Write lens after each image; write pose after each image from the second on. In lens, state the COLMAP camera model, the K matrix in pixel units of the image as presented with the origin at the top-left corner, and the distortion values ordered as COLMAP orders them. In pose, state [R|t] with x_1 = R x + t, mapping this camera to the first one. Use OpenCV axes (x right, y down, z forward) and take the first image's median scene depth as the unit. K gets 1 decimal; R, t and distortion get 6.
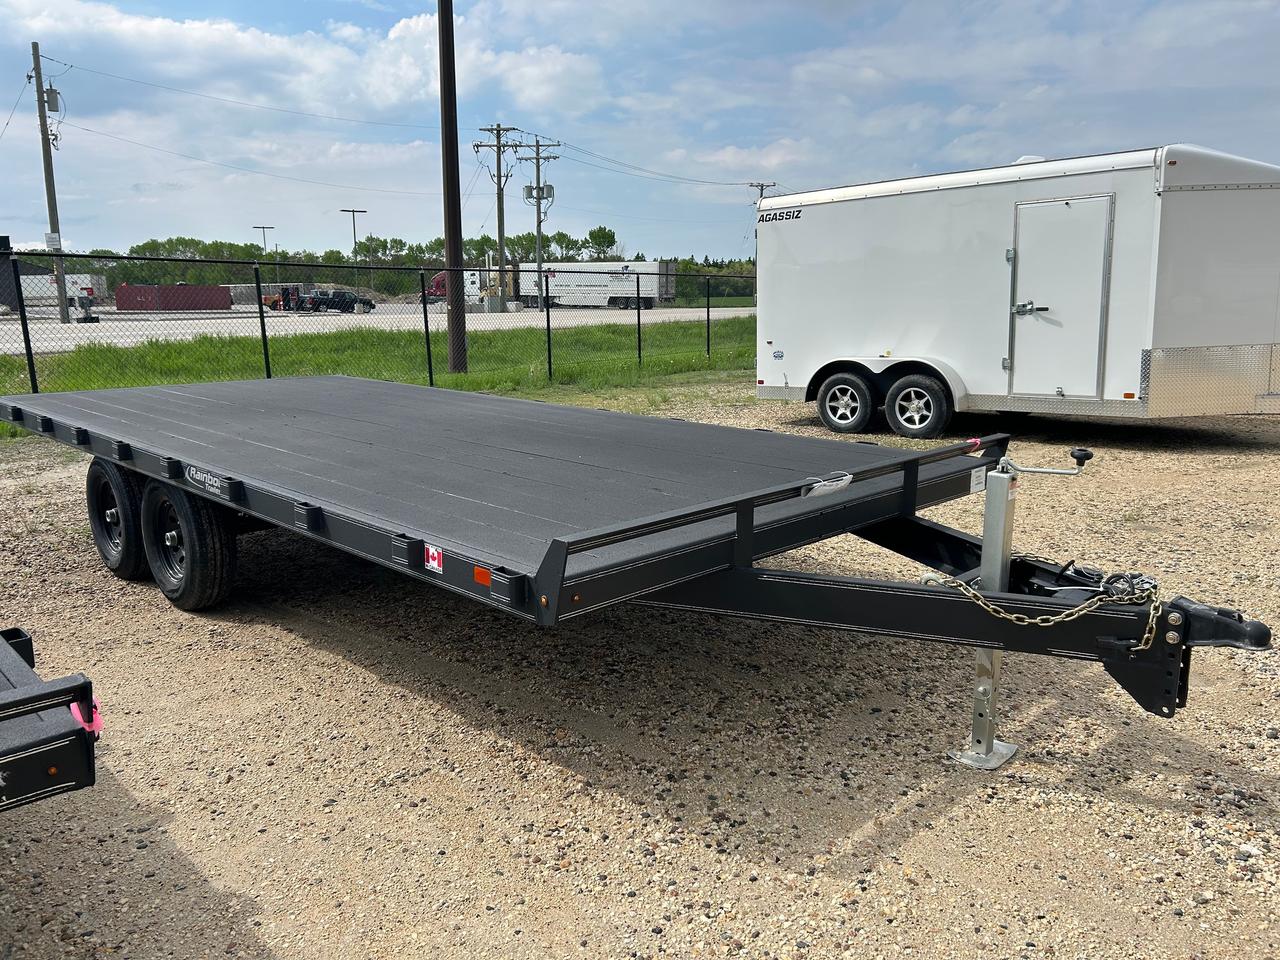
lens RADIAL K [[968.5, 0, 638.3], [0, 968.5, 499.4], [0, 0, 1]] dist [0.051543, -0.058670]
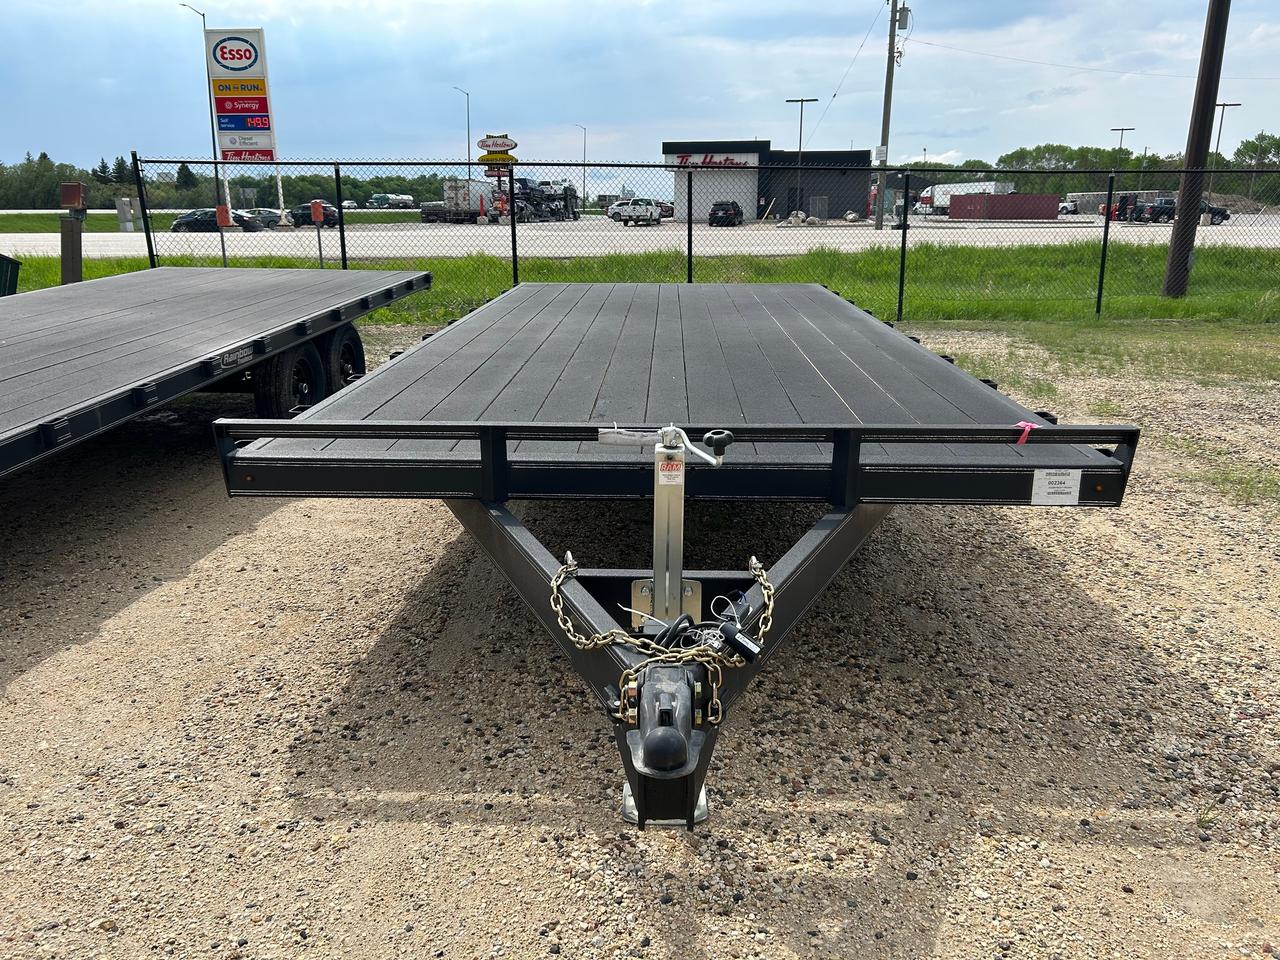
lens RADIAL K [[968.5, 0, 638.3], [0, 968.5, 499.4], [0, 0, 1]] dist [0.051543, -0.058670]
pose [[0.679874, 0.218806, -0.699925, 0.724577], [-0.157160, 0.975747, 0.152374, -0.080129], [0.716290, 0.006405, 0.697773, 0.389430]]
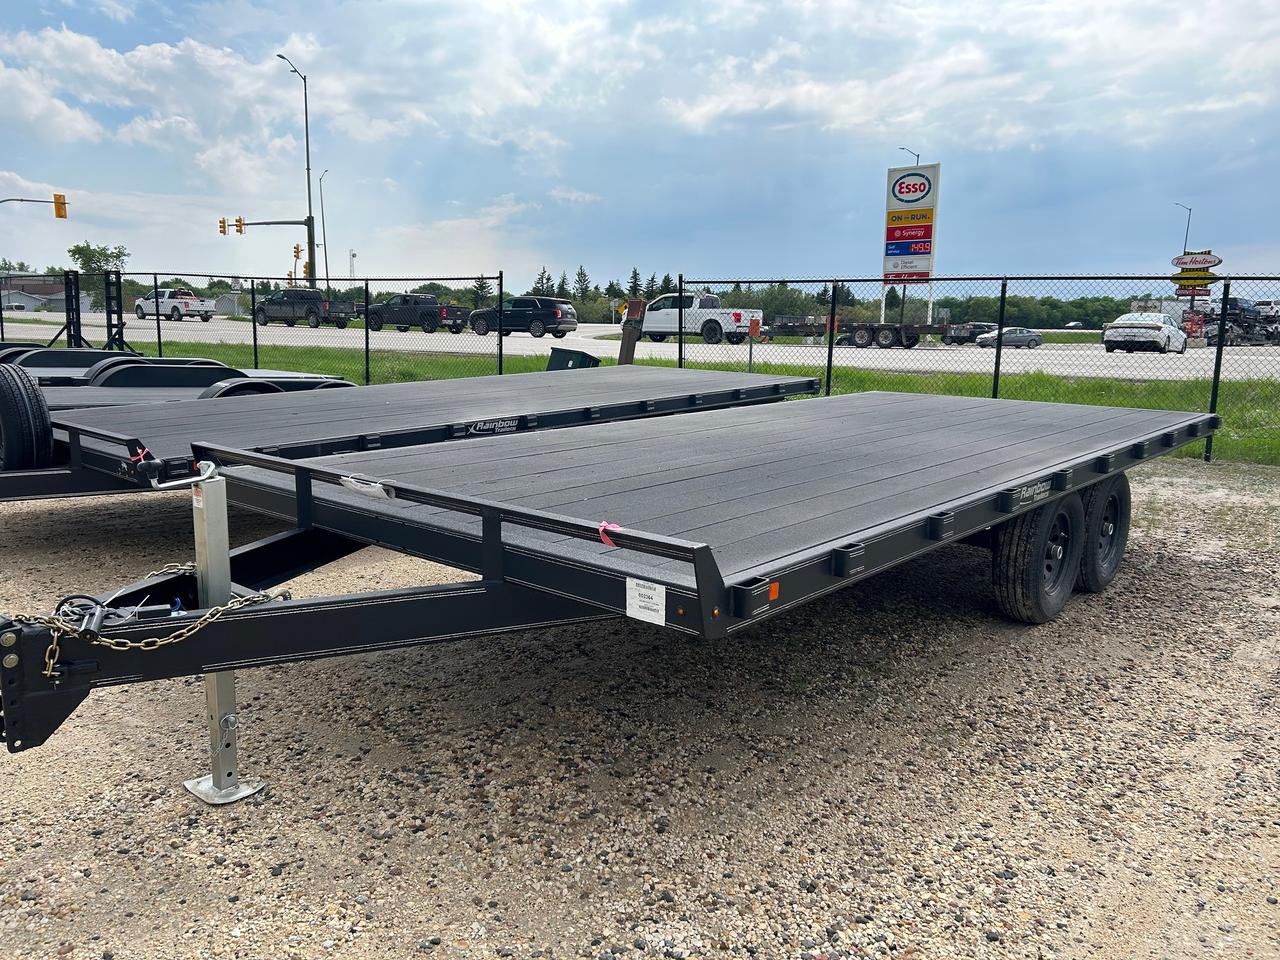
lens RADIAL K [[981.2, 0, 640.0], [0, 981.2, 480.0], [0, 0, 1]] dist [0.024789, -0.004688]
pose [[0.064433, 0.170951, -0.983170, 1.079593], [-0.227171, 0.961863, 0.152358, -0.212583], [0.971721, 0.213531, 0.100811, 1.071115]]
